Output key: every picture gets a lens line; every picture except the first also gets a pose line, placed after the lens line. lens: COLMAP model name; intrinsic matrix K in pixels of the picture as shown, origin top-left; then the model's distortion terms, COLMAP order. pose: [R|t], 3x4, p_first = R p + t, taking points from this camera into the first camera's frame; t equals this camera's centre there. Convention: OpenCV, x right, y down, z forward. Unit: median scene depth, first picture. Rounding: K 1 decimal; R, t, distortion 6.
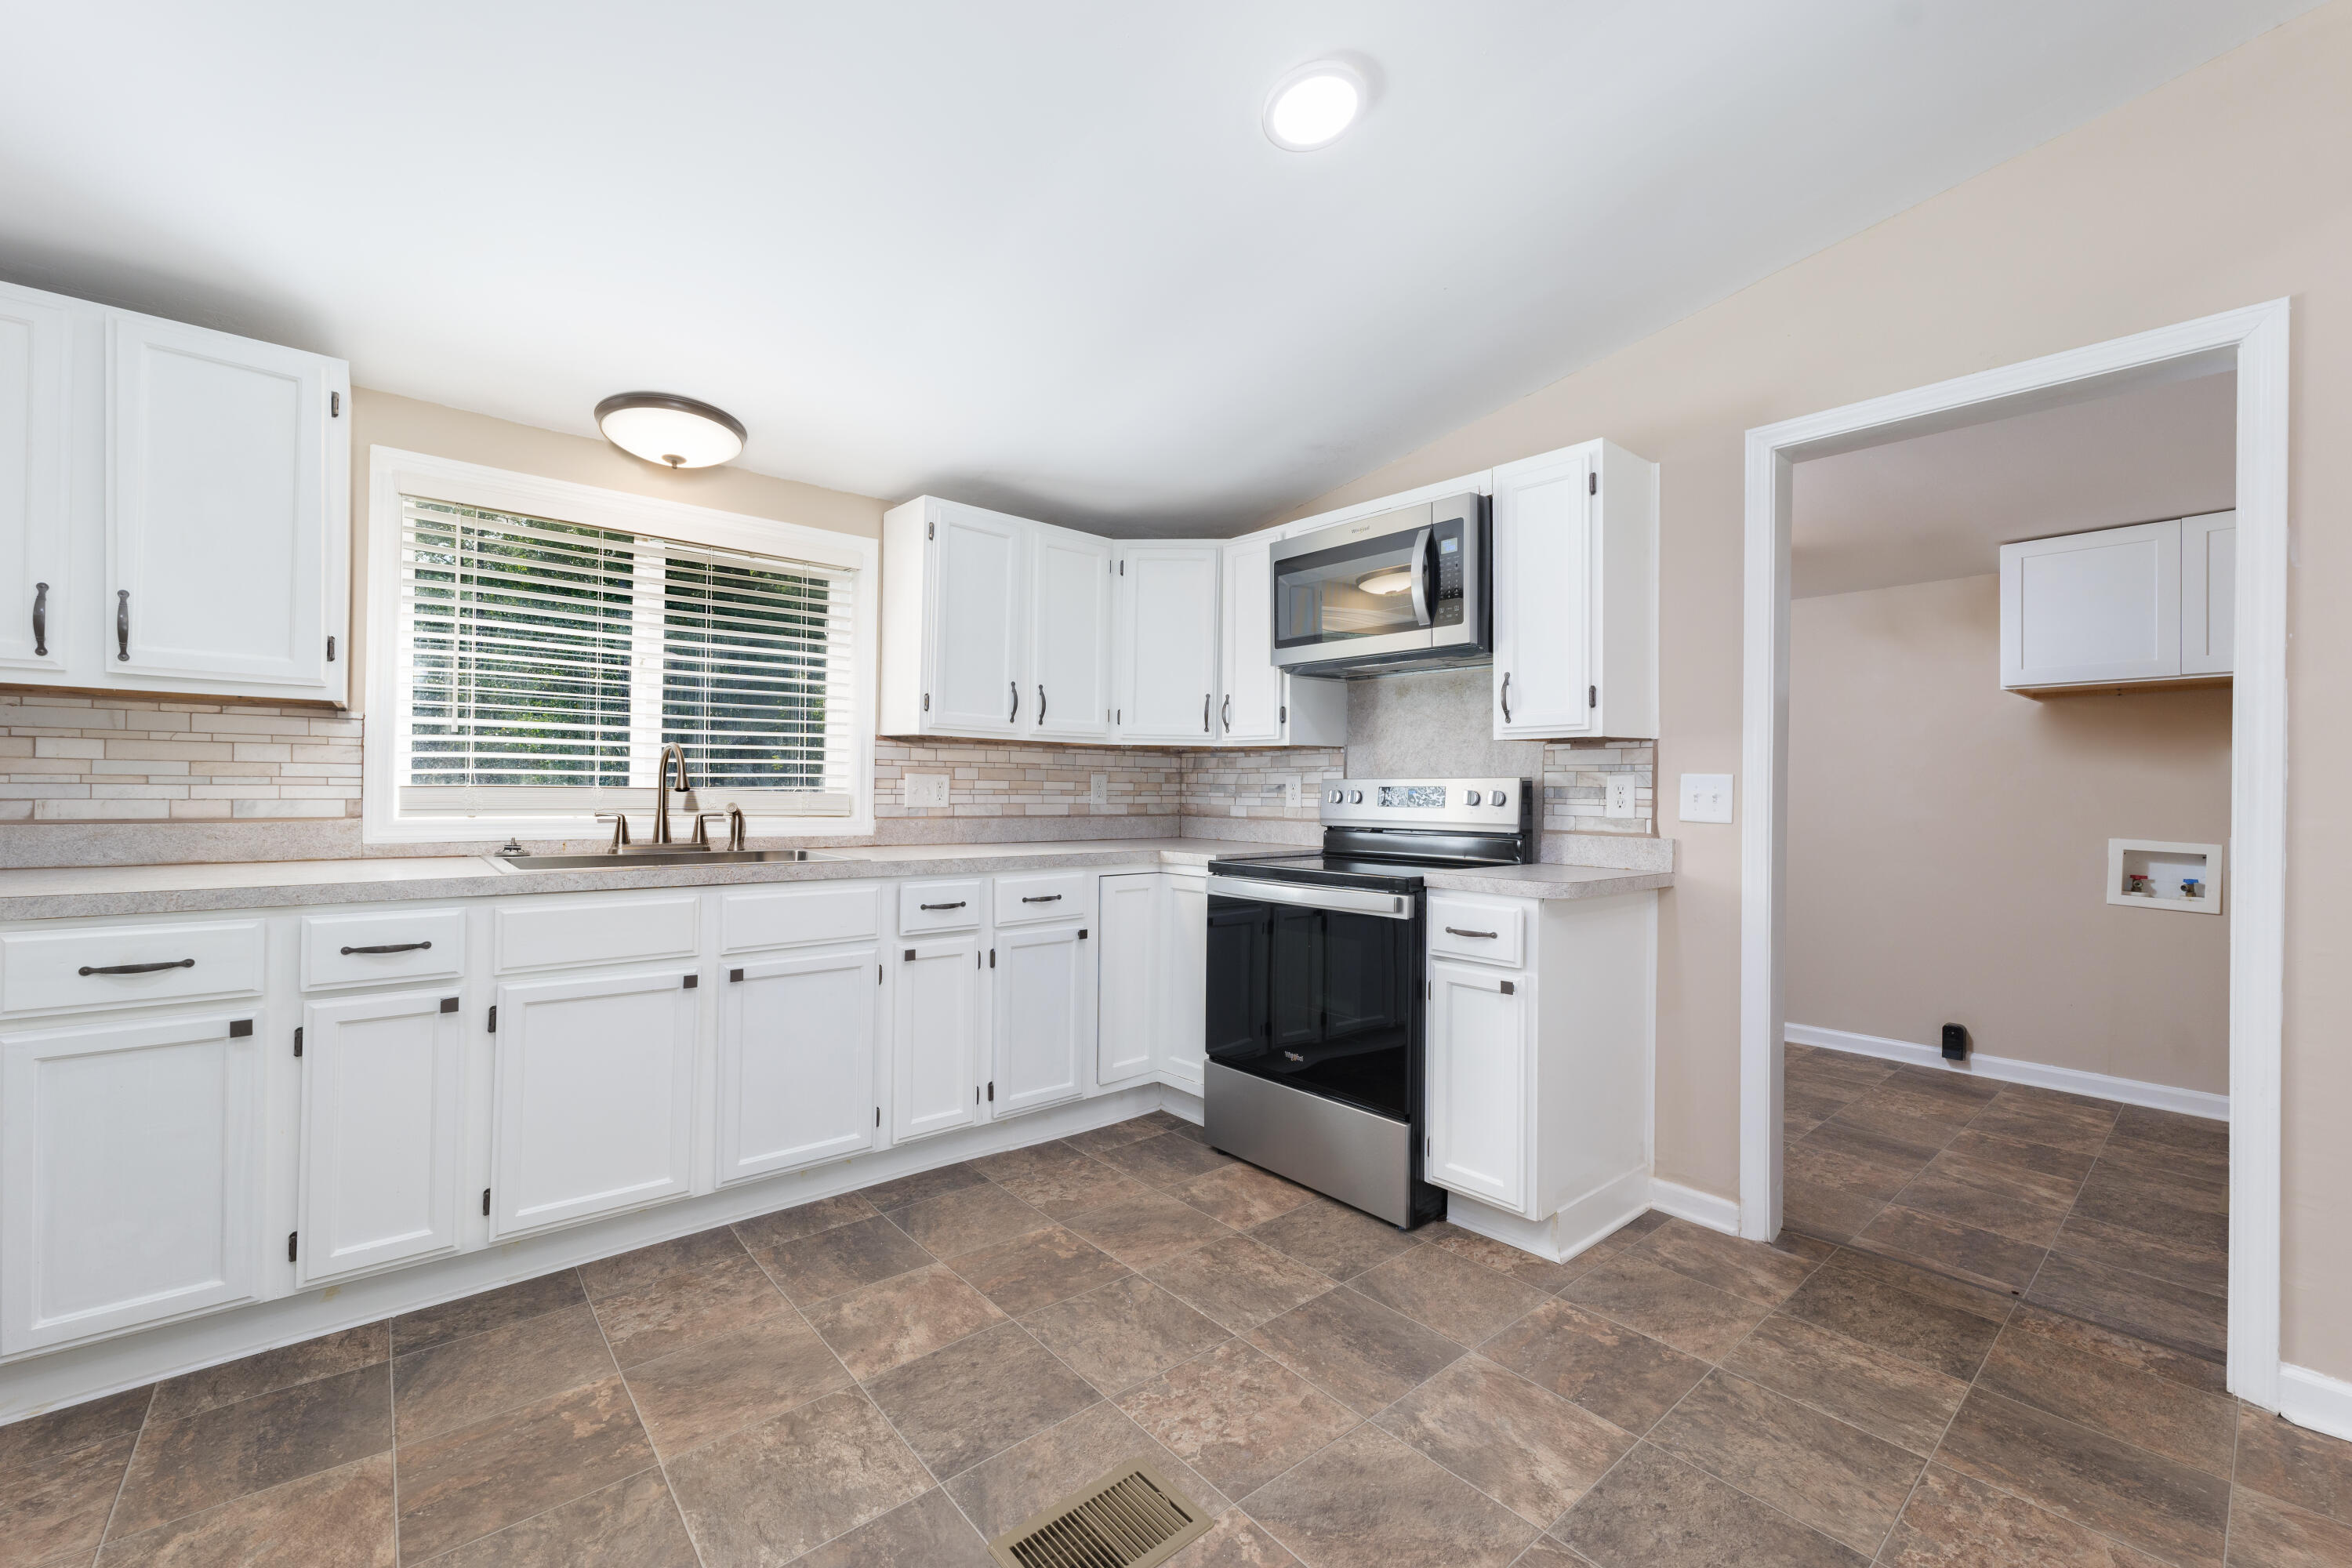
lens RADIAL K [[941.7, 0, 1204.0], [0, 941.7, 790.1], [0, 0, 1]] dist [0.007782, -0.002209]
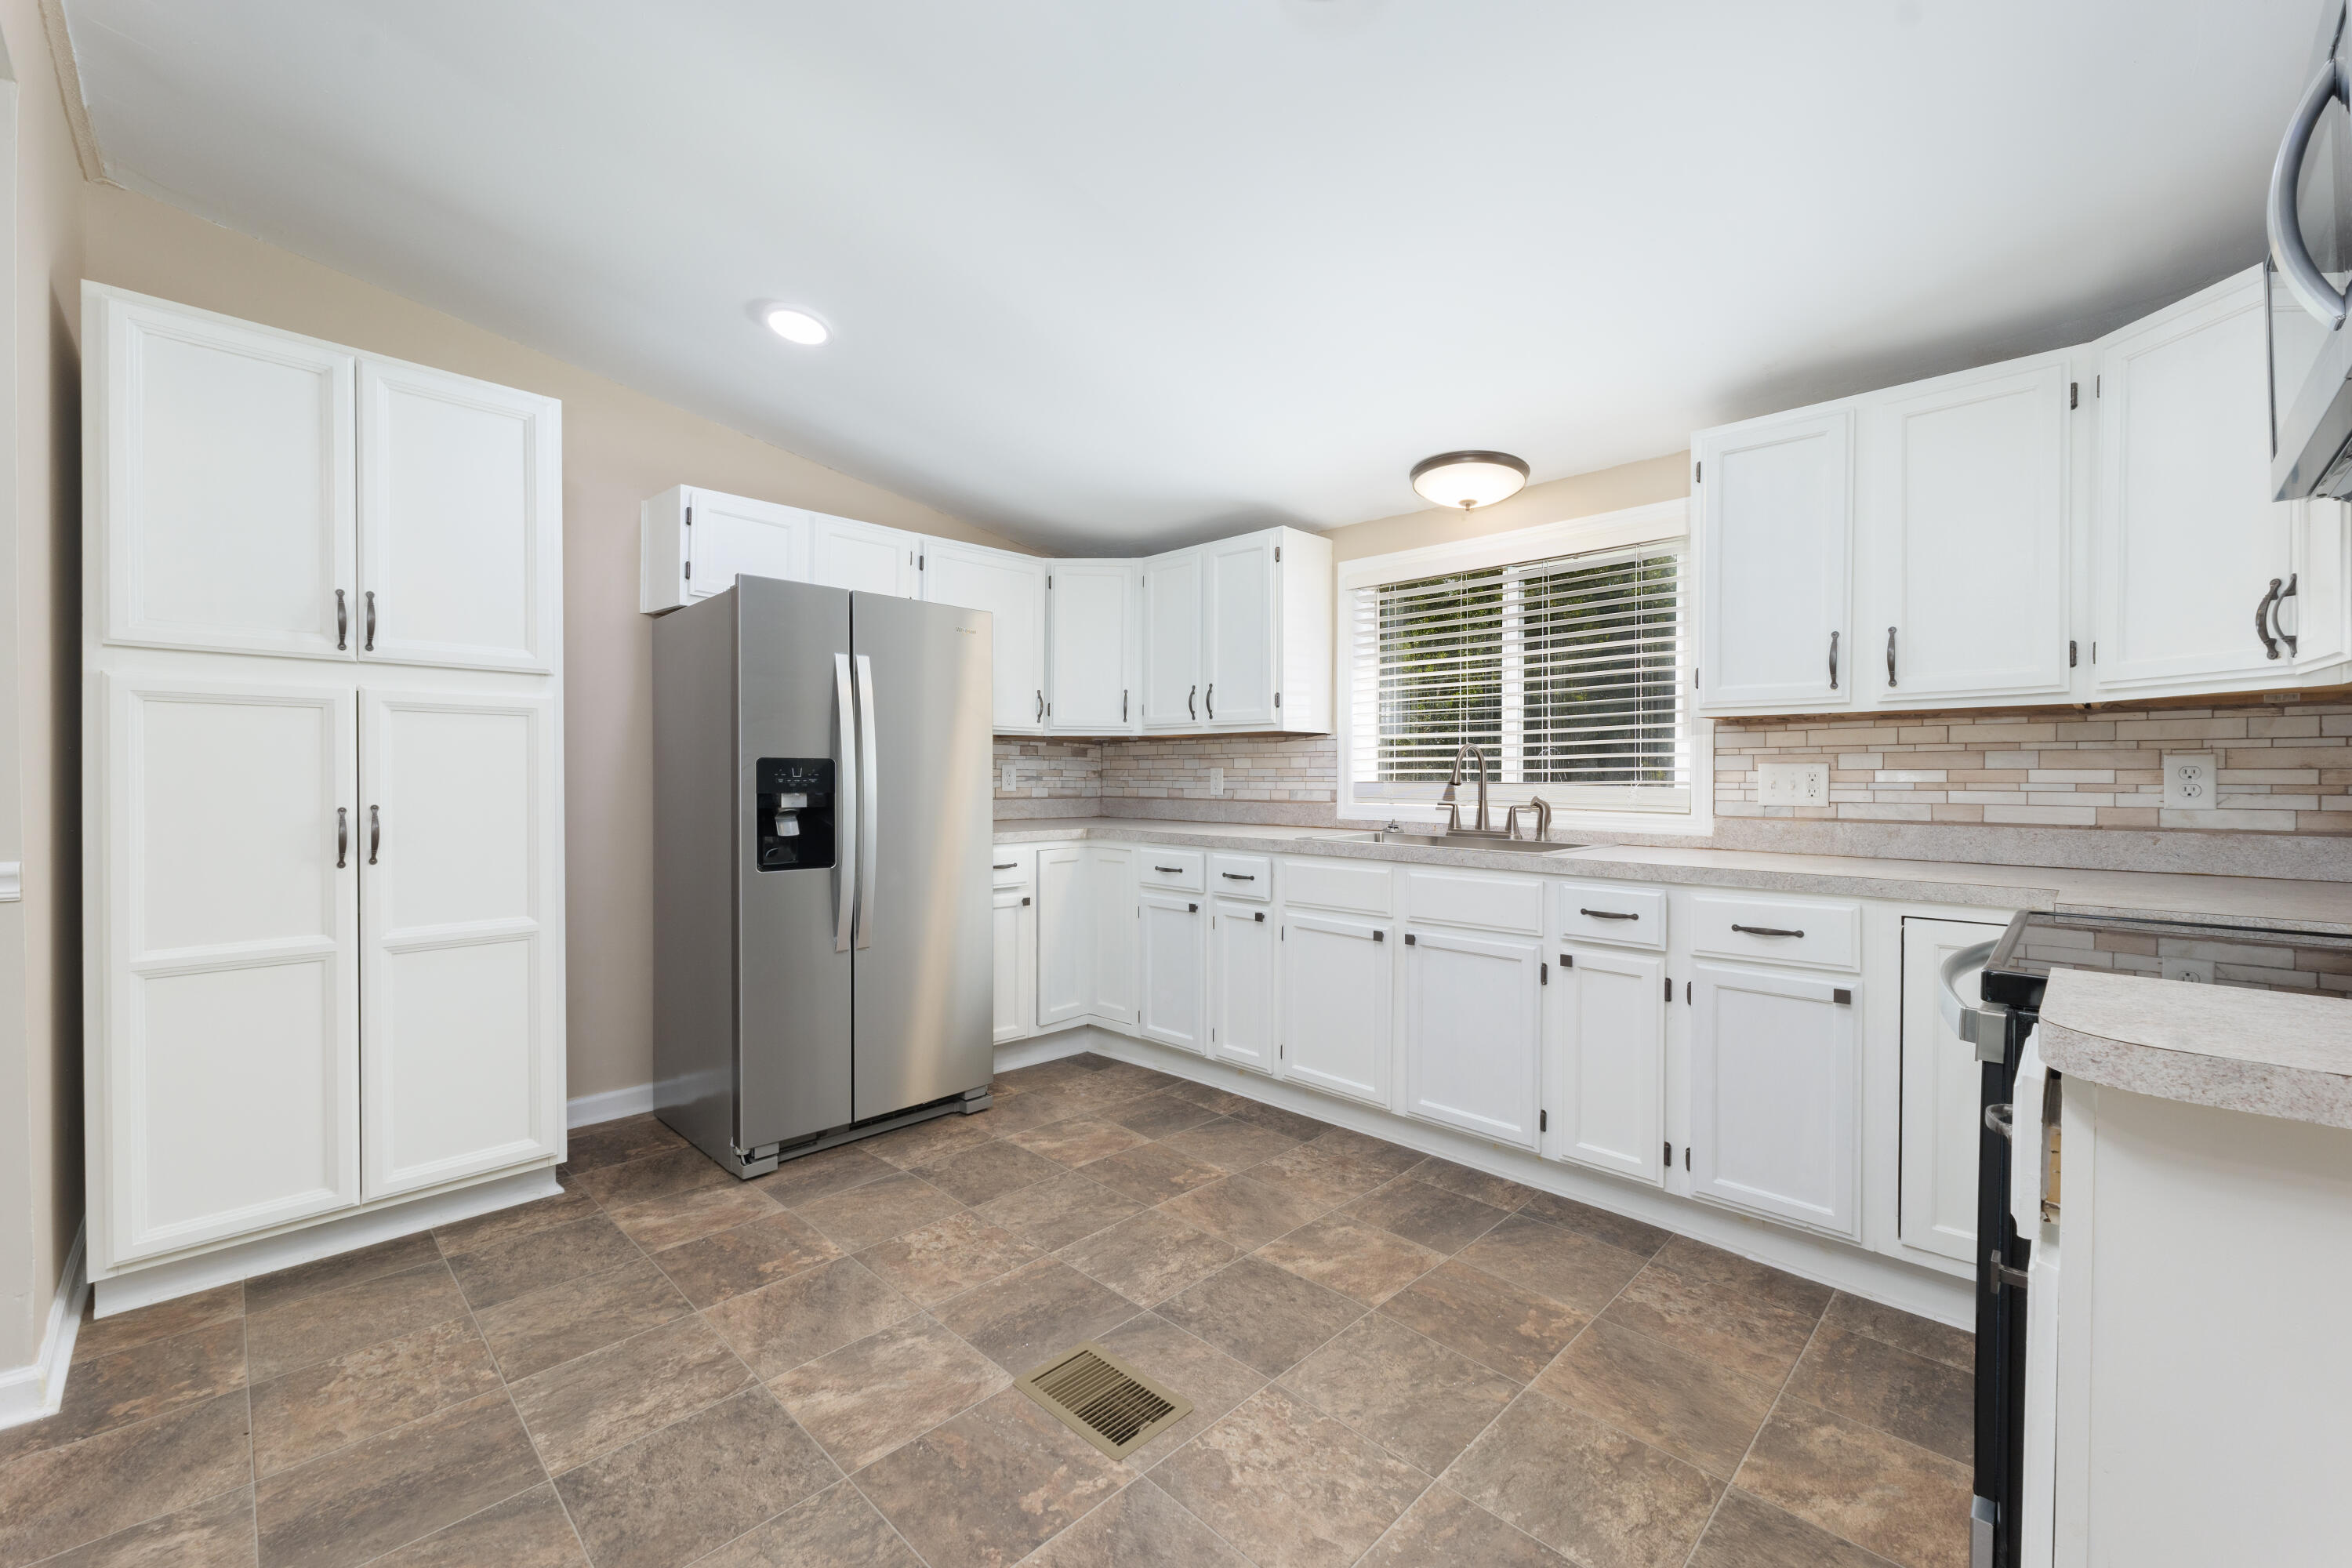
lens RADIAL K [[941.7, 0, 1132.0], [0, 941.7, 769.9], [0, 0, 1]] dist [0.007782, -0.002209]
pose [[0.053524, -0.021067, -0.998344, 0.681254], [-0.004267, 0.999763, -0.021326, 0.010792], [0.998557, 0.005401, 0.053422, 0.593900]]
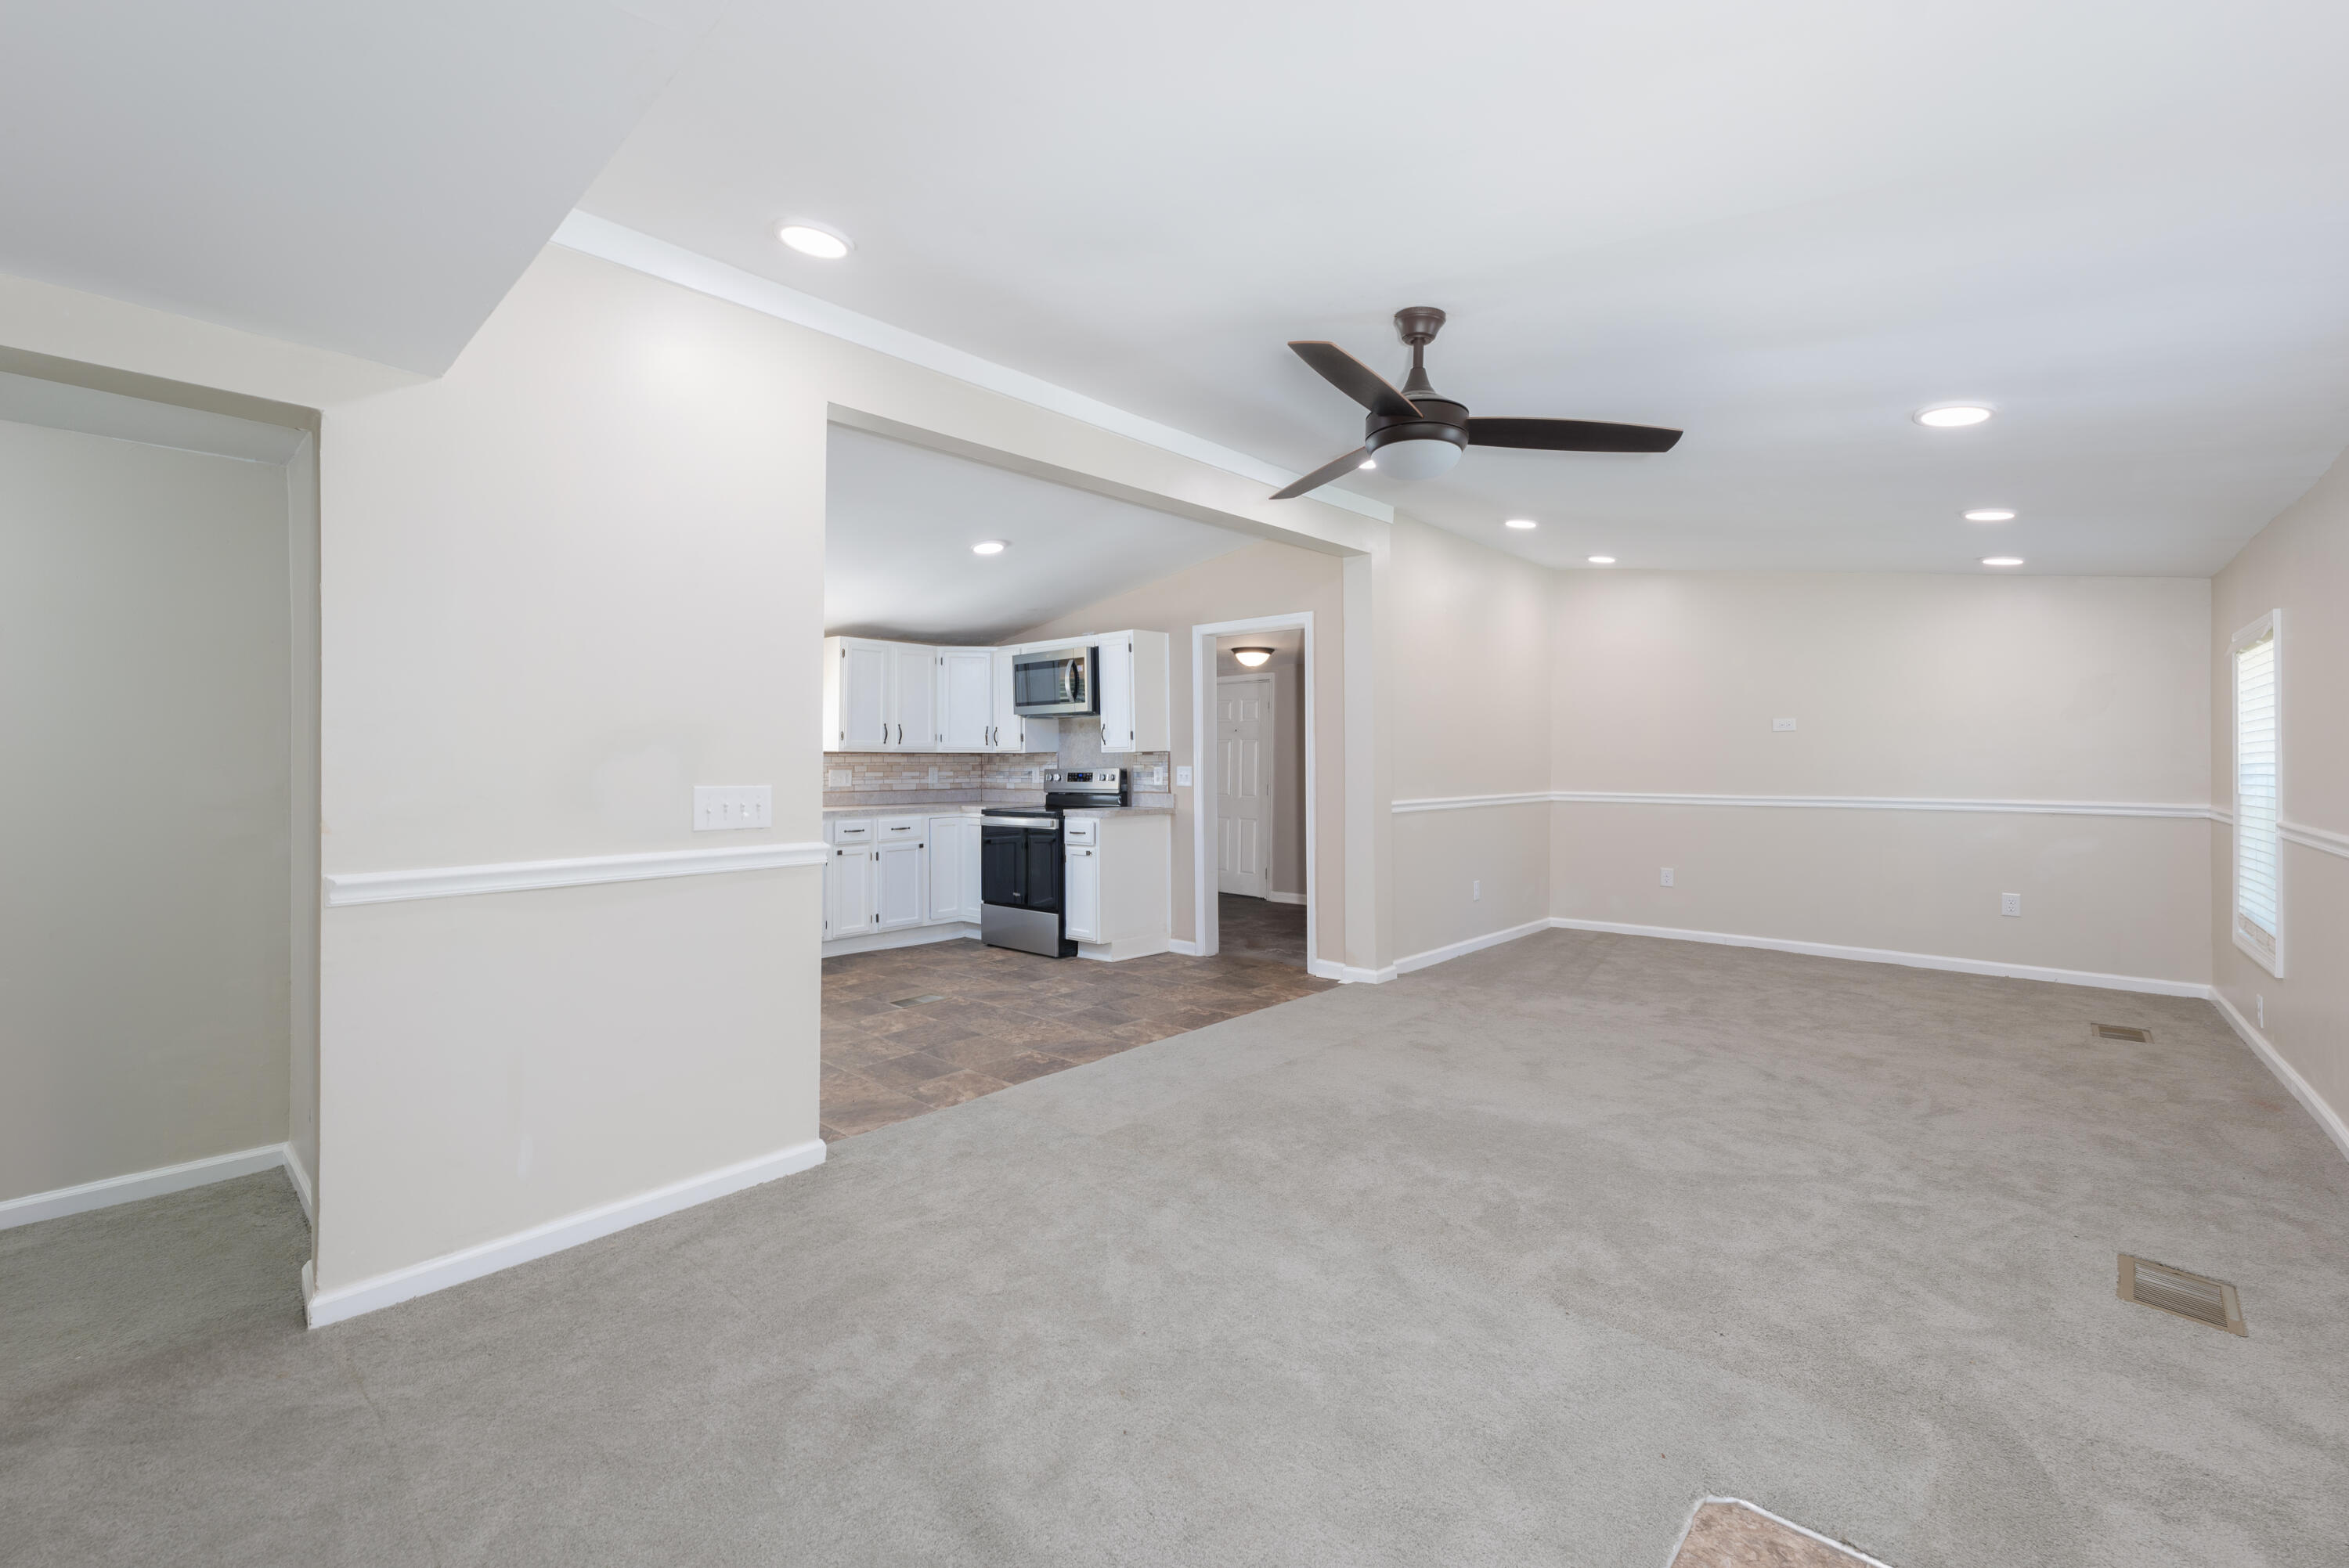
lens RADIAL K [[940.4, 0, 1187.8], [0, 940.4, 762.8], [0, 0, 1]] dist [0.007782, -0.002209]
pose [[0.993580, -0.016067, 0.111986, 0.298950], [0.016471, 0.999861, -0.002680, -0.020989], [-0.111927, 0.004507, 0.993706, -1.497633]]
